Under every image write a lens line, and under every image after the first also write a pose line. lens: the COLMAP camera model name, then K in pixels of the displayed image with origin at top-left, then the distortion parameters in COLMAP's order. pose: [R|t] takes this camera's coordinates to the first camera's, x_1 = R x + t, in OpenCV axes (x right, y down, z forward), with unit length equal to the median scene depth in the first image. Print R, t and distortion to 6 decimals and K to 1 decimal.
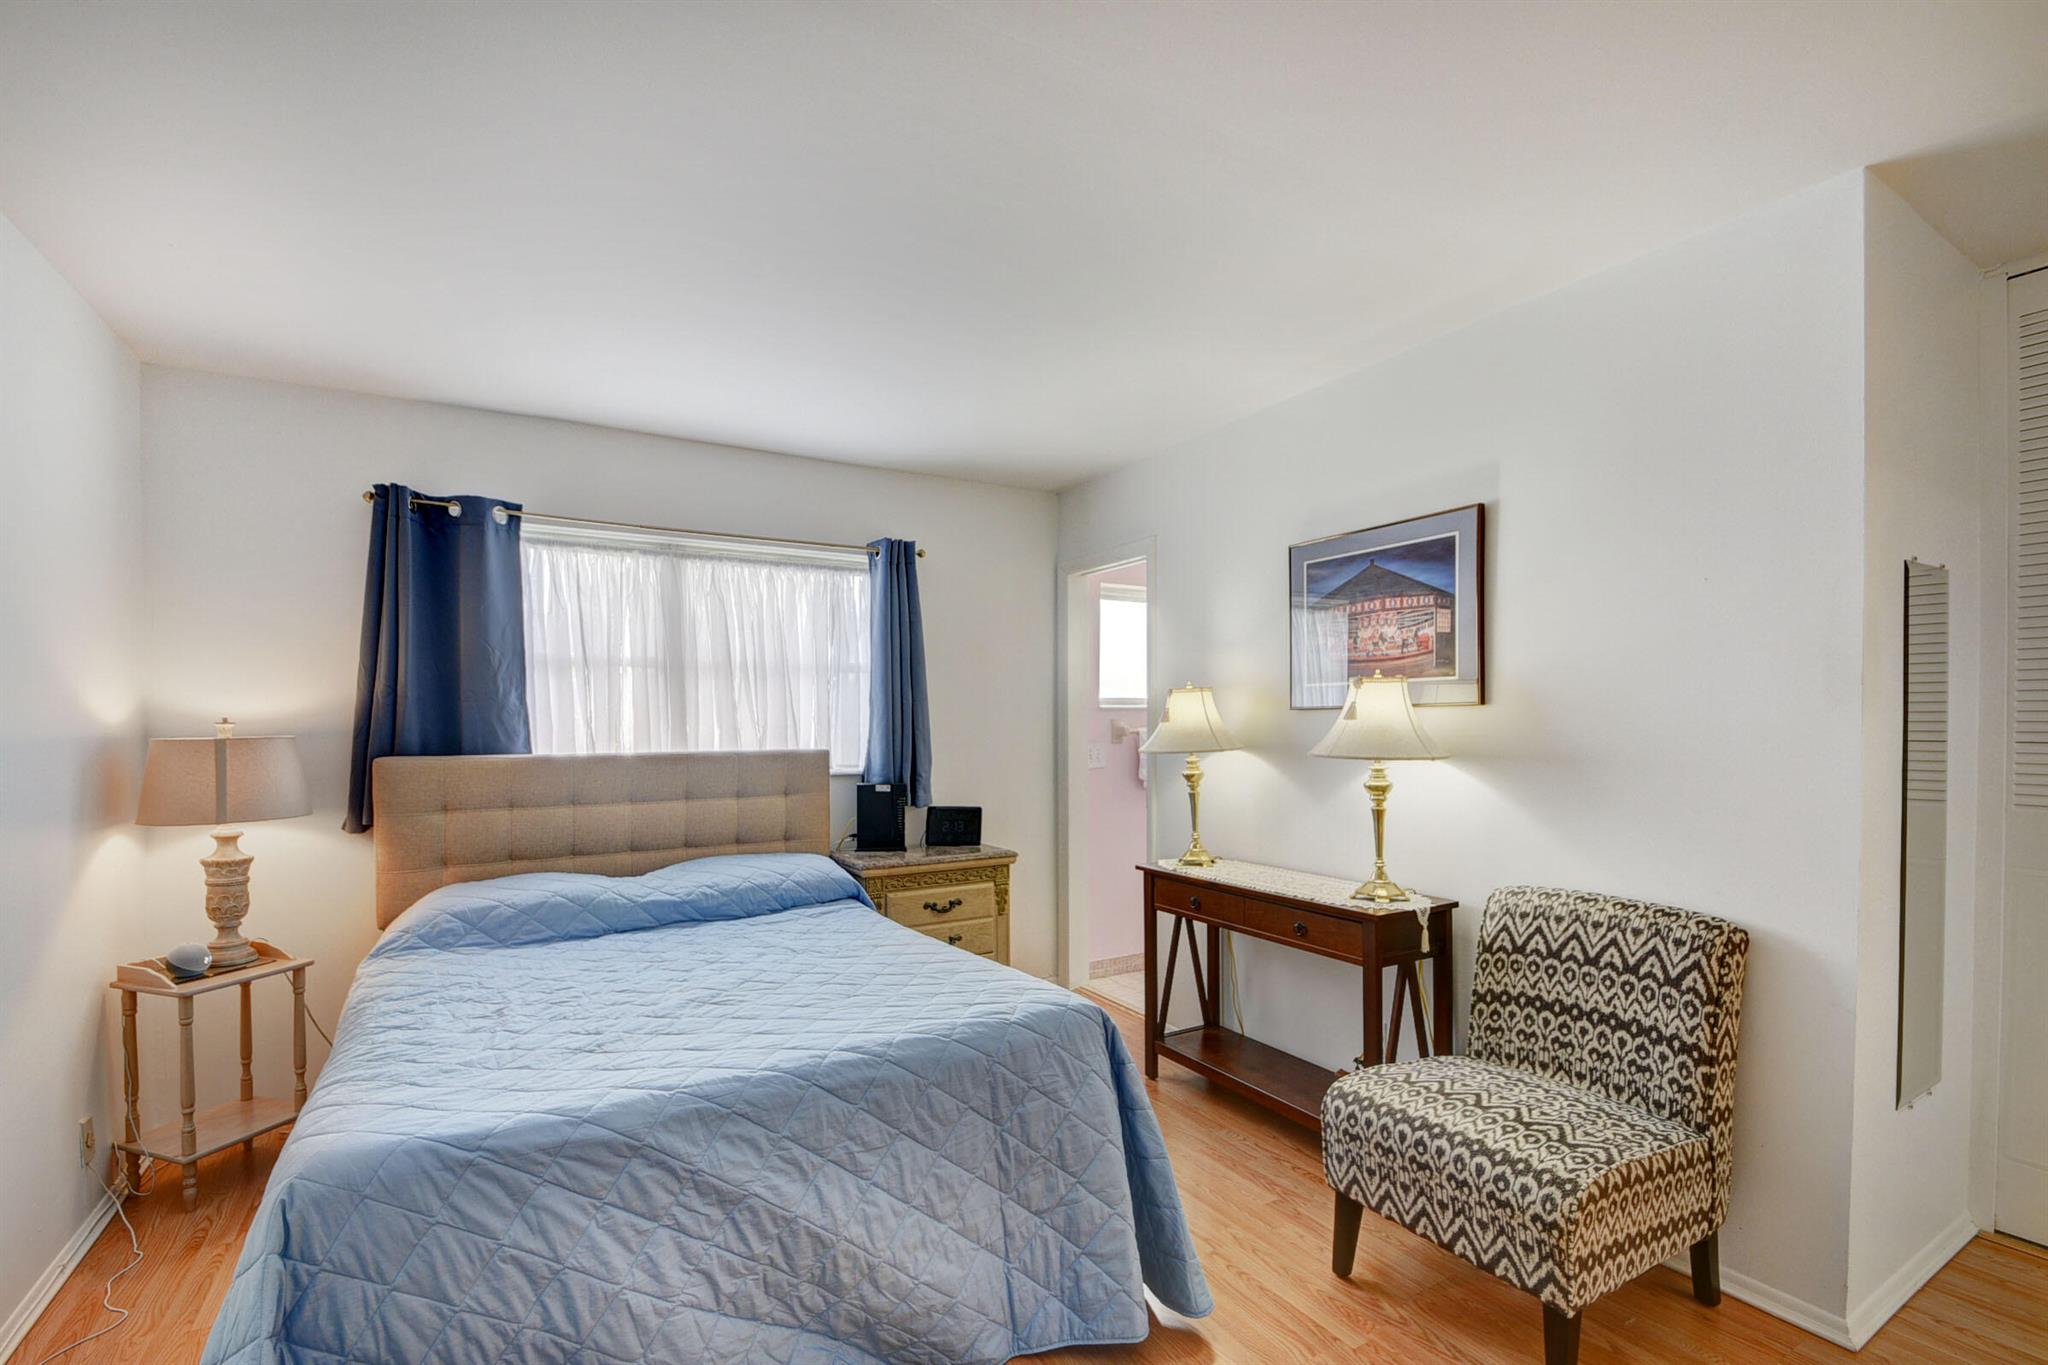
lens RADIAL K [[903.1, 0, 1014.3], [0, 903.1, 734.7], [0, 0, 1]] dist [0.011283, -0.015902]
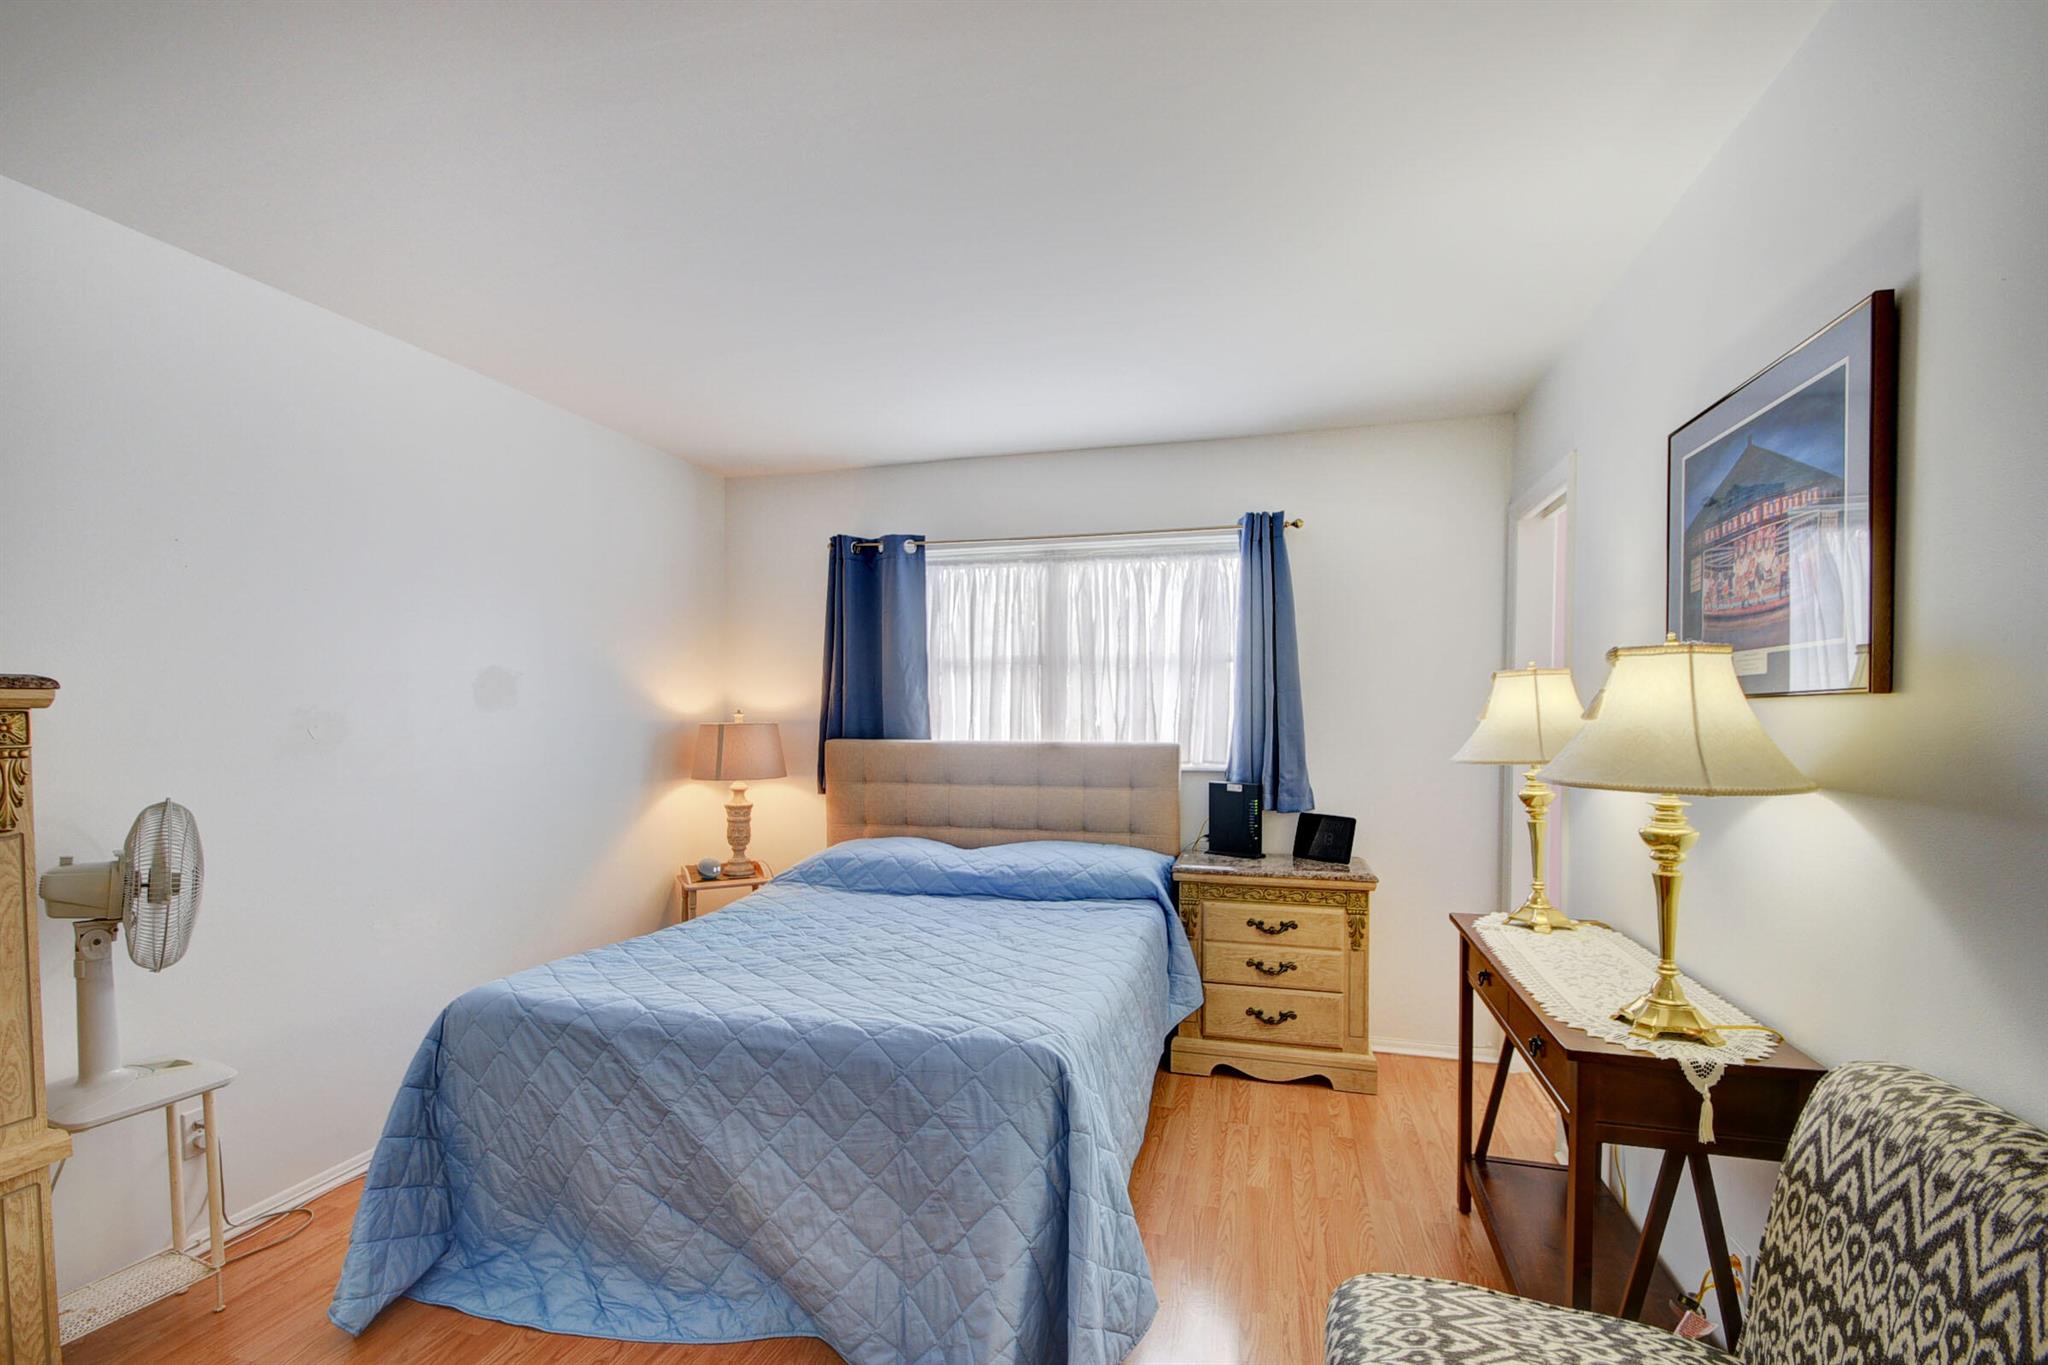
lens RADIAL K [[903.1, 0, 1014.3], [0, 903.1, 734.7], [0, 0, 1]] dist [0.011283, -0.015902]
pose [[0.692402, 0.023231, -0.721137, 0.444421], [-0.014473, 0.999728, 0.018310, -0.009988], [0.721366, -0.002240, 0.692550, 0.252470]]
